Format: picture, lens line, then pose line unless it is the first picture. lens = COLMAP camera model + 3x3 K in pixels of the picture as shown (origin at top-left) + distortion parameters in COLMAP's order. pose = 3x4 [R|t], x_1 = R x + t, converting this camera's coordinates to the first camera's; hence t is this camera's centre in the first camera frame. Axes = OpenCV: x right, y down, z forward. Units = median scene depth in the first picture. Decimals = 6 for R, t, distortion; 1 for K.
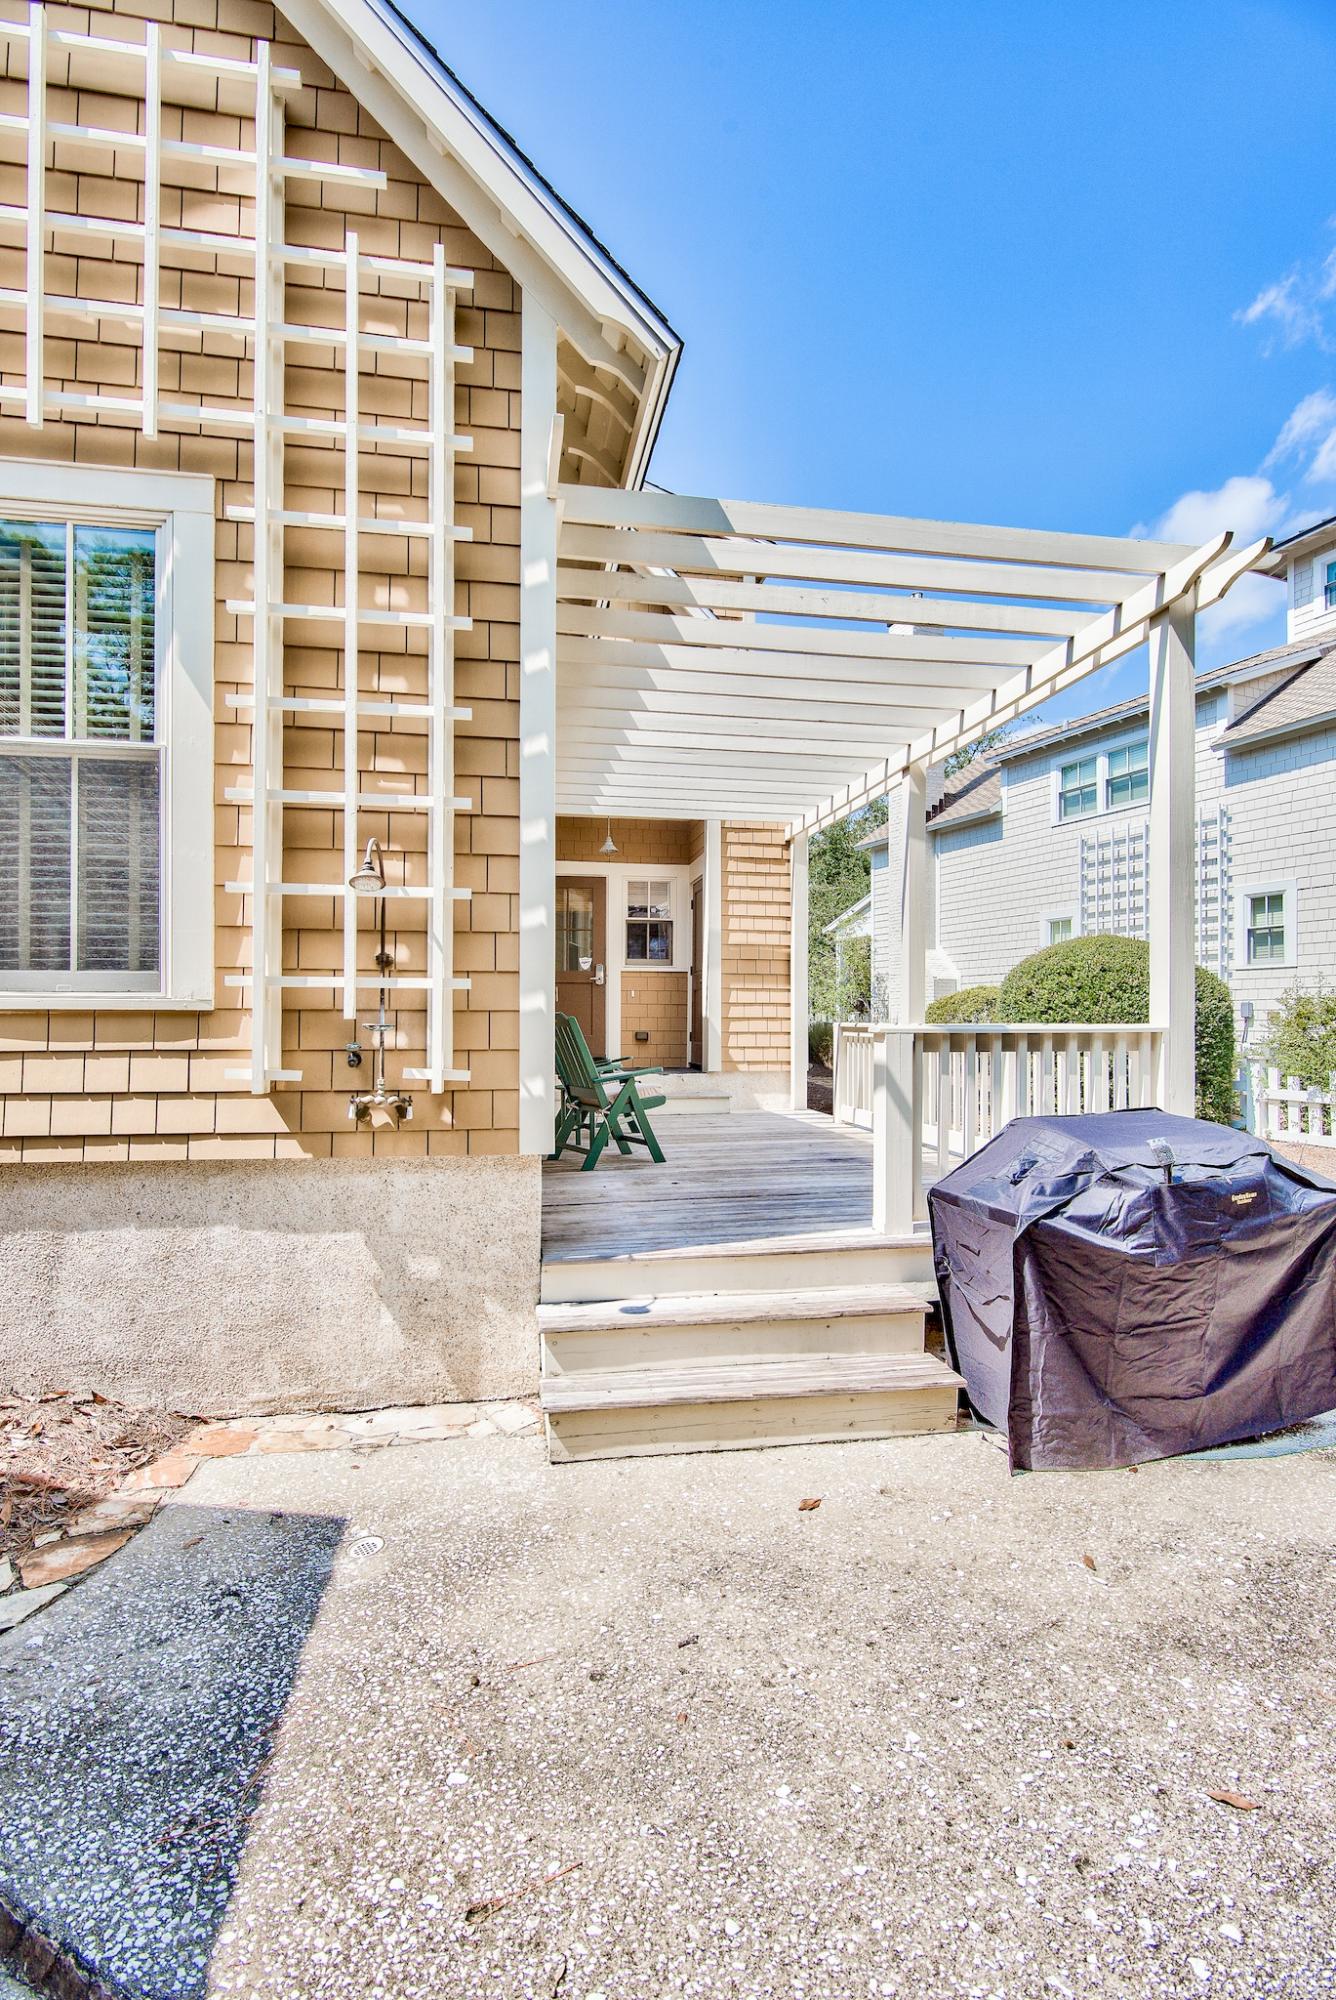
lens RADIAL K [[978.6, 0, 658.8], [0, 978.6, 1013.6], [0, 0, 1]] dist [-0.003754, 0.000204]
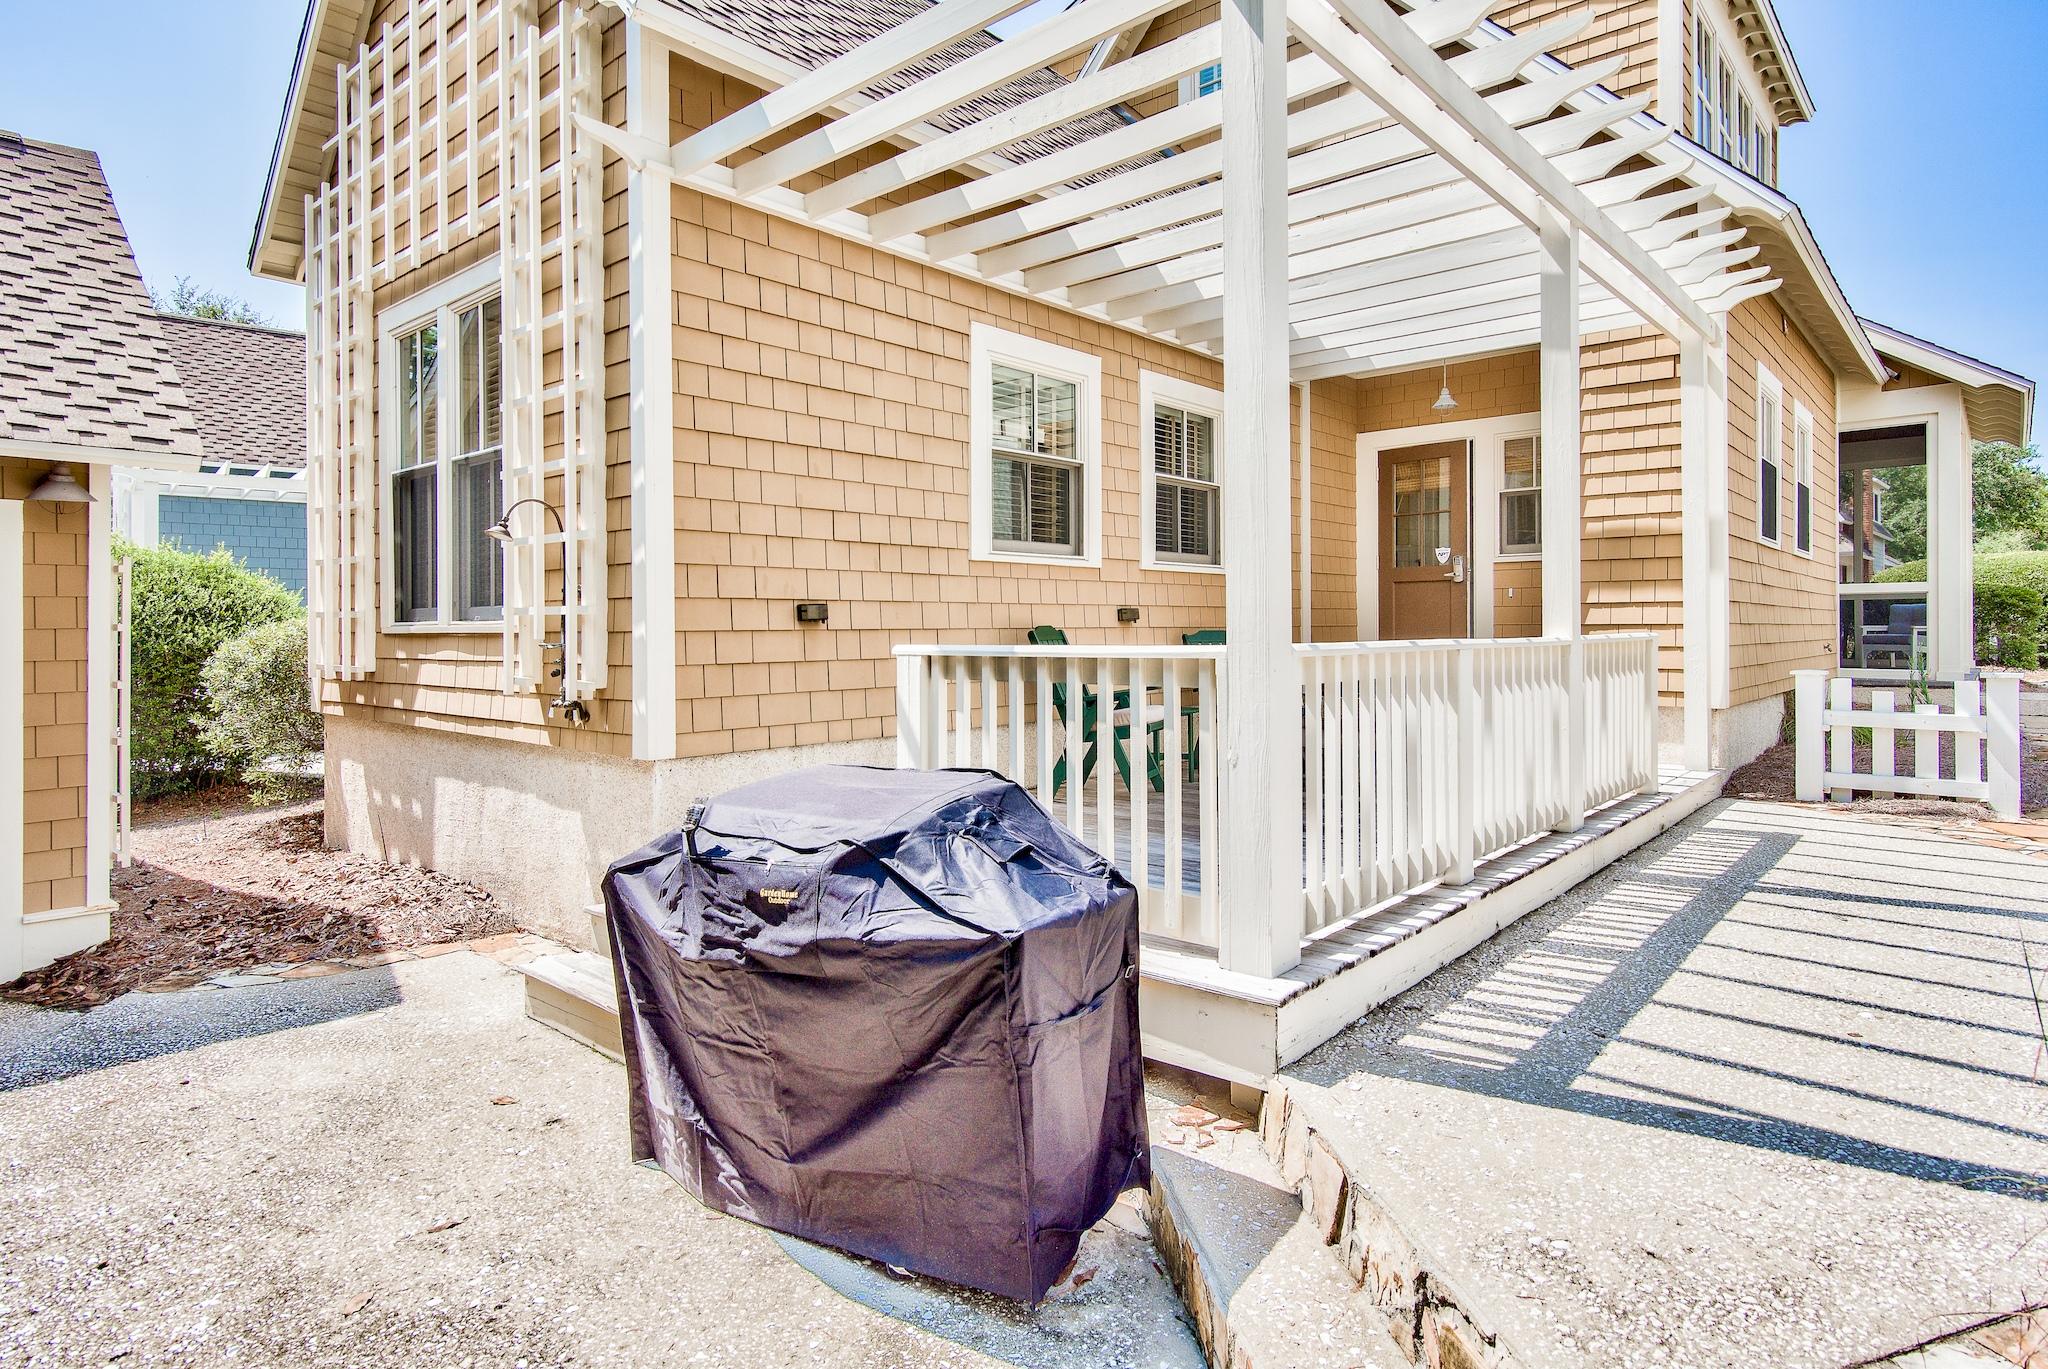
lens RADIAL K [[1113.3, 0, 1022.1], [0, 1113.3, 629.9], [0, 0, 1]] dist [0.004915, 0.000417]
pose [[0.626222, -0.004537, -0.779631, 1.211506], [0.013778, 0.999891, 0.005247, -0.005553], [0.779523, -0.014027, 0.626217, 0.574690]]
